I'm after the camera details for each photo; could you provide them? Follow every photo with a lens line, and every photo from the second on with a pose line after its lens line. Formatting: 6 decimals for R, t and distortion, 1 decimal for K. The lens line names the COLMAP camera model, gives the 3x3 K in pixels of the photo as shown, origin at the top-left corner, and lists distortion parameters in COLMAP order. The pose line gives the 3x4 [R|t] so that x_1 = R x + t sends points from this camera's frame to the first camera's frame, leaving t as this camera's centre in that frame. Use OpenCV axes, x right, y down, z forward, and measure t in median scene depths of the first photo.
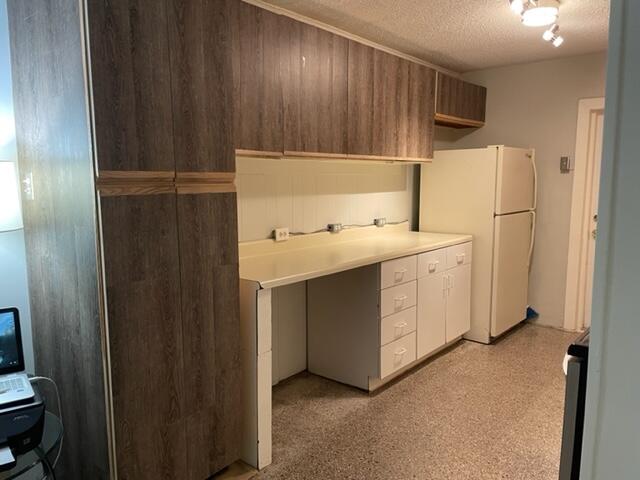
lens RADIAL K [[484.9, 0, 320.0], [0, 484.9, 241.8], [0, 0, 1]] dist [0.053539, -0.051218]
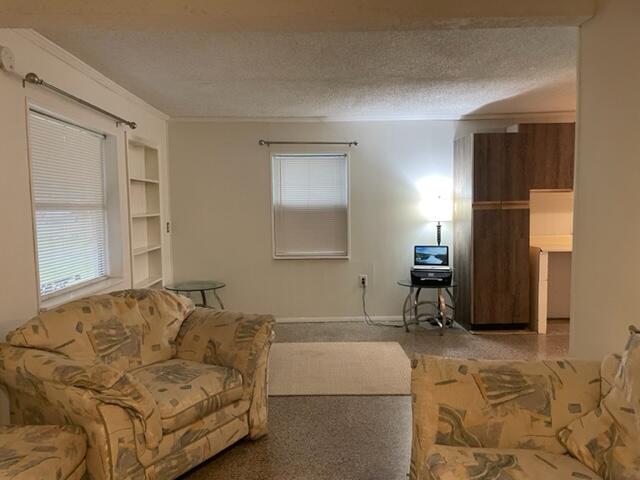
lens RADIAL K [[484.9, 0, 323.0], [0, 484.9, 236.8], [0, 0, 1]] dist [0.053539, -0.051218]
pose [[0.669602, 0.028582, -0.742170, 1.049891], [-0.078482, 0.996388, -0.032436, 0.218250], [0.738562, 0.079966, 0.669426, -1.523077]]
